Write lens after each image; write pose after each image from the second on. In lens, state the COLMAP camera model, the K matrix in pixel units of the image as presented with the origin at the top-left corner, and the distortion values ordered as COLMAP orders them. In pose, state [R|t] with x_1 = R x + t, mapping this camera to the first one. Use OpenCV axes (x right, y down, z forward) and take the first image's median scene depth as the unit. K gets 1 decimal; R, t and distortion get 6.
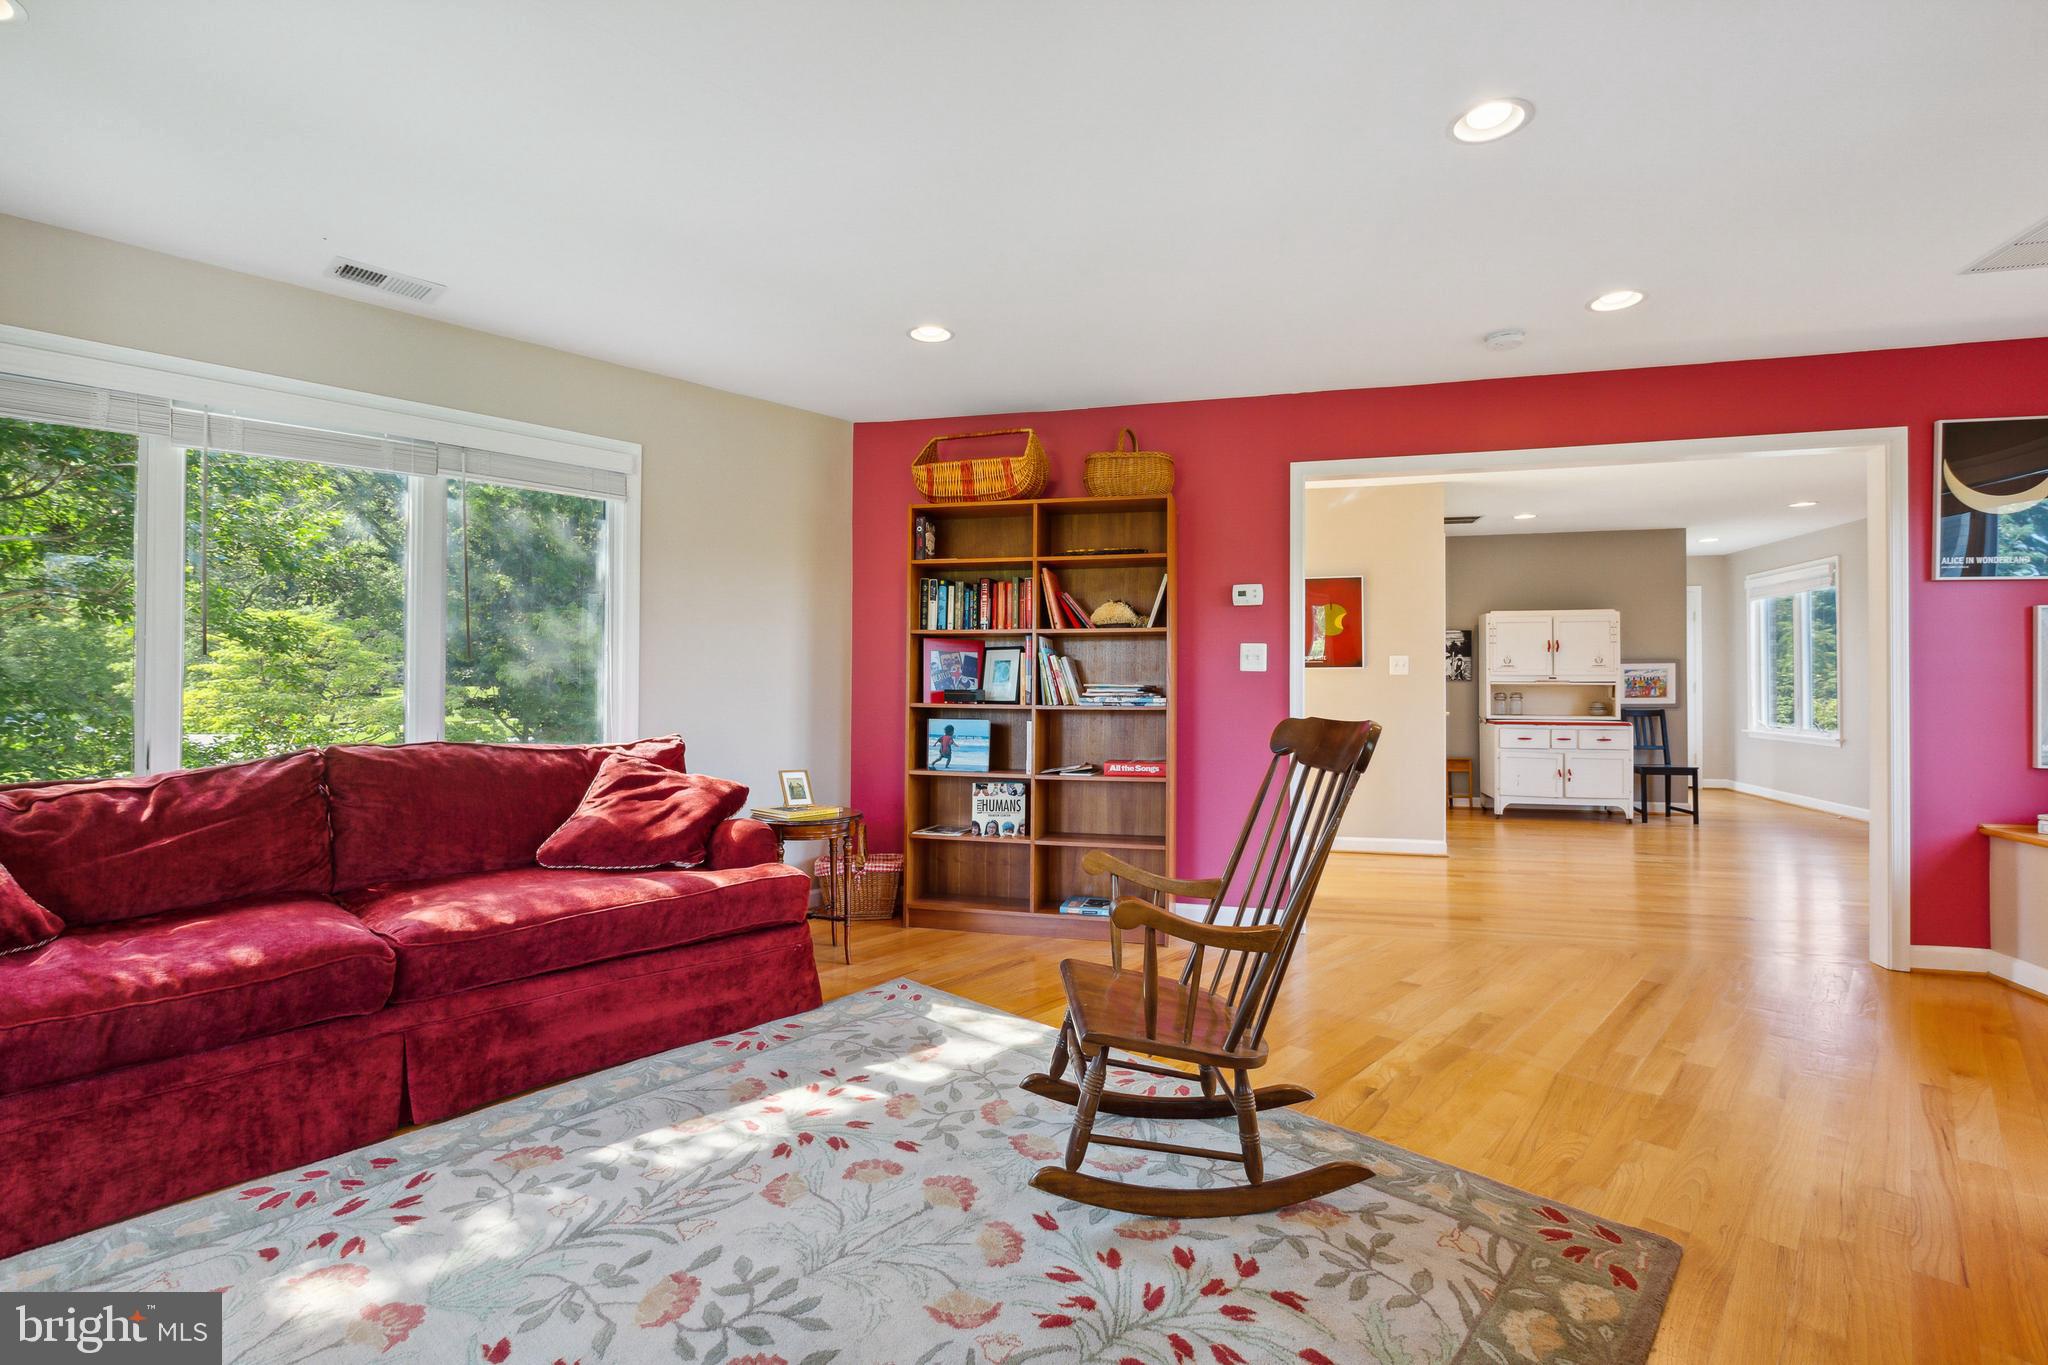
lens RADIAL K [[943.8, 0, 1025.0], [0, 943.8, 676.3], [0, 0, 1]] dist [0.009380, 0.000141]
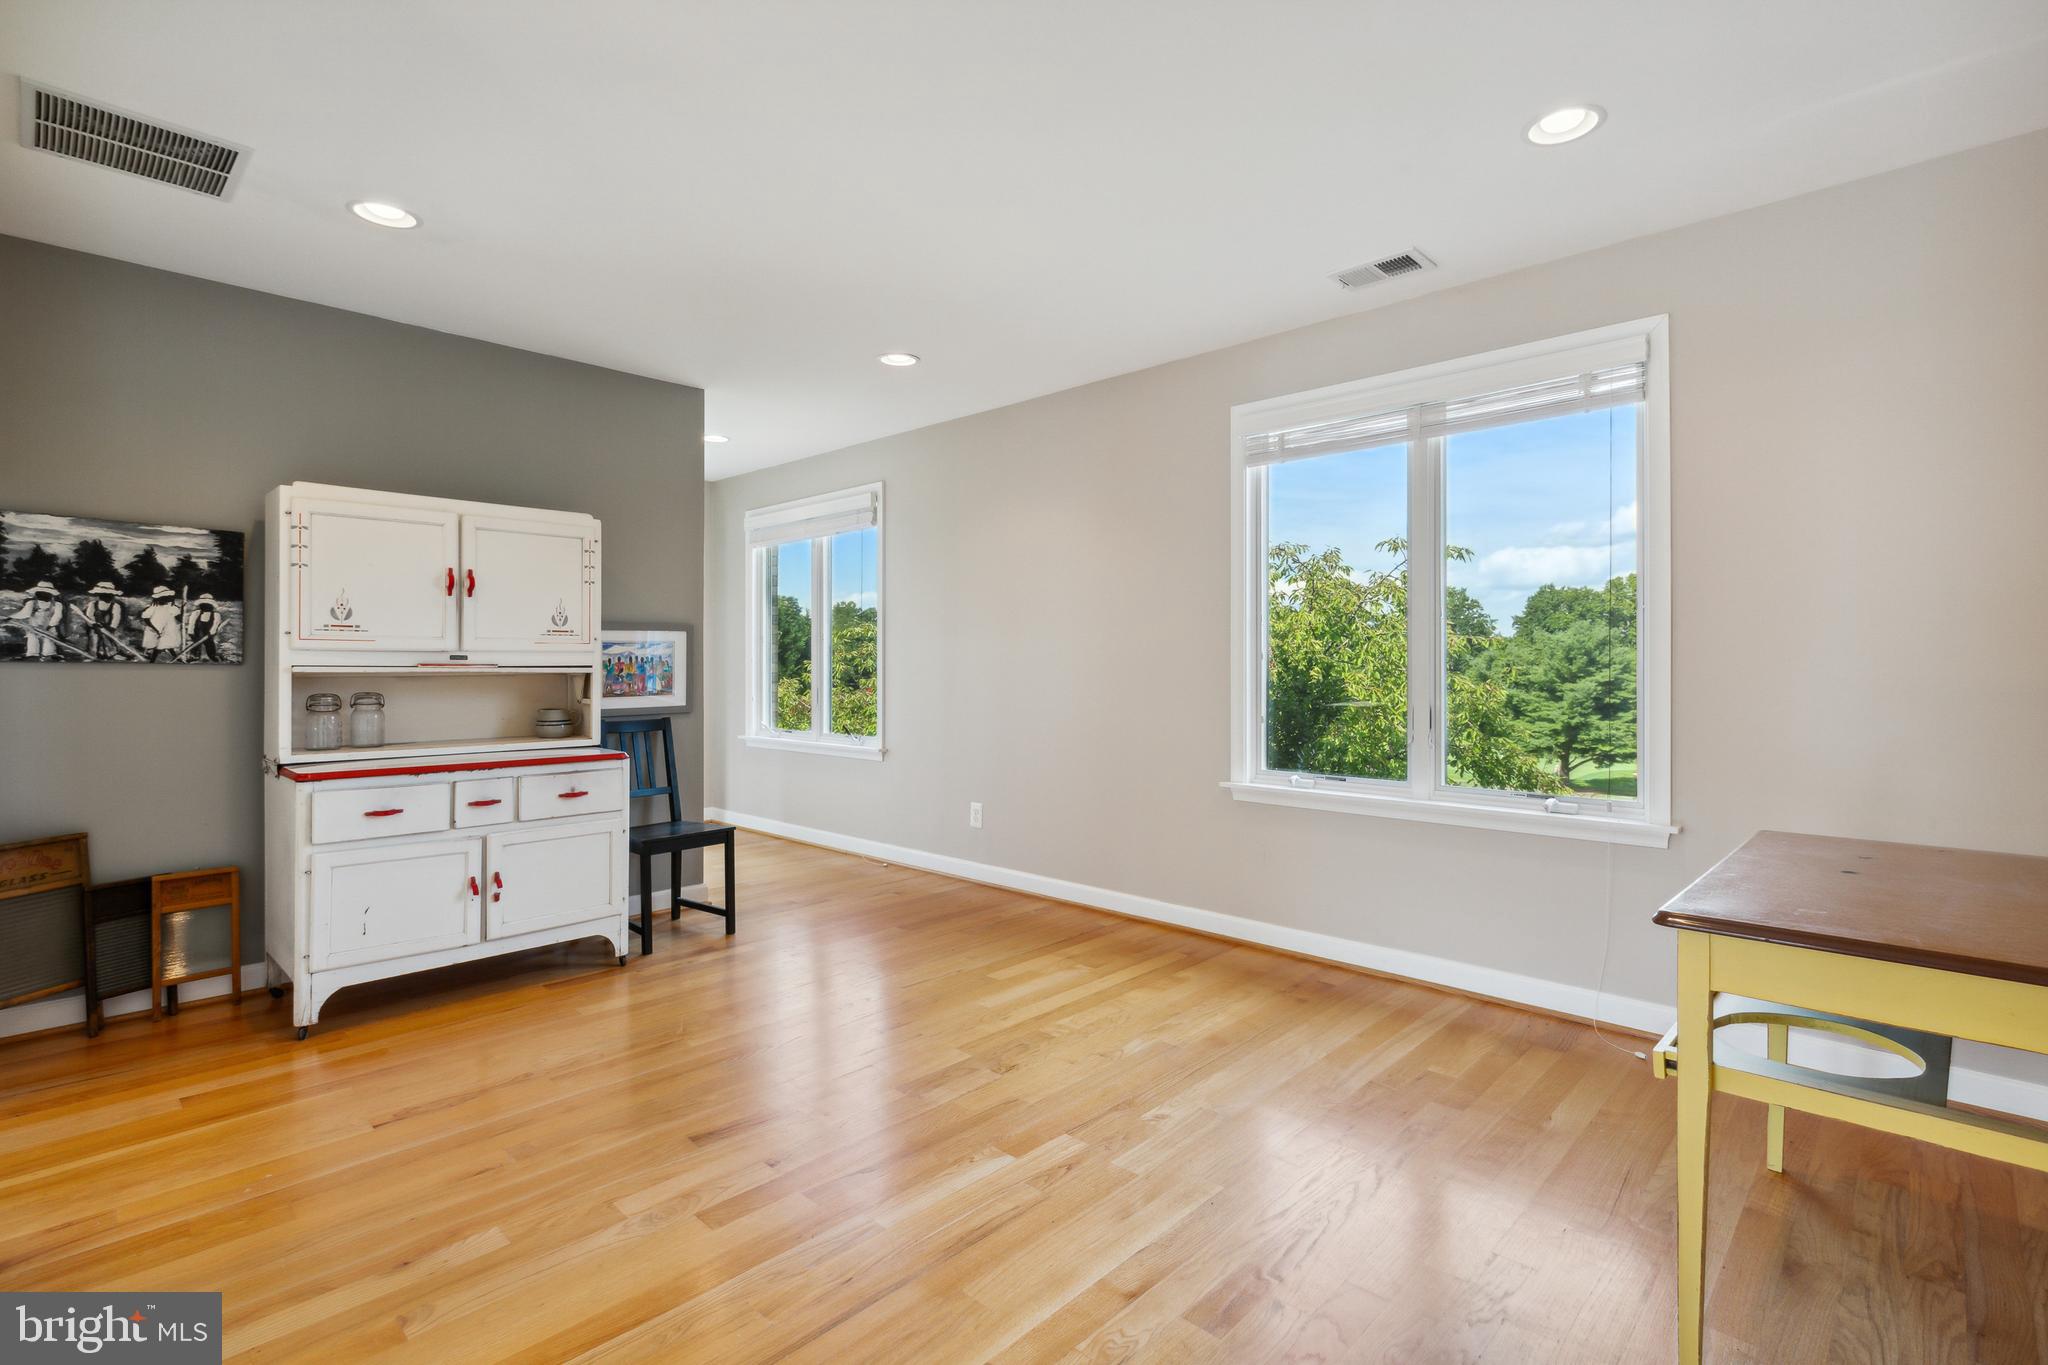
lens RADIAL K [[943.8, 0, 1029.9], [0, 943.8, 668.5], [0, 0, 1]] dist [0.009380, 0.000141]
pose [[0.494984, -0.001782, 0.868900, 0.312712], [-0.005726, 0.999969, 0.005313, 0.003171], [-0.868883, -0.007605, 0.494959, 0.561917]]
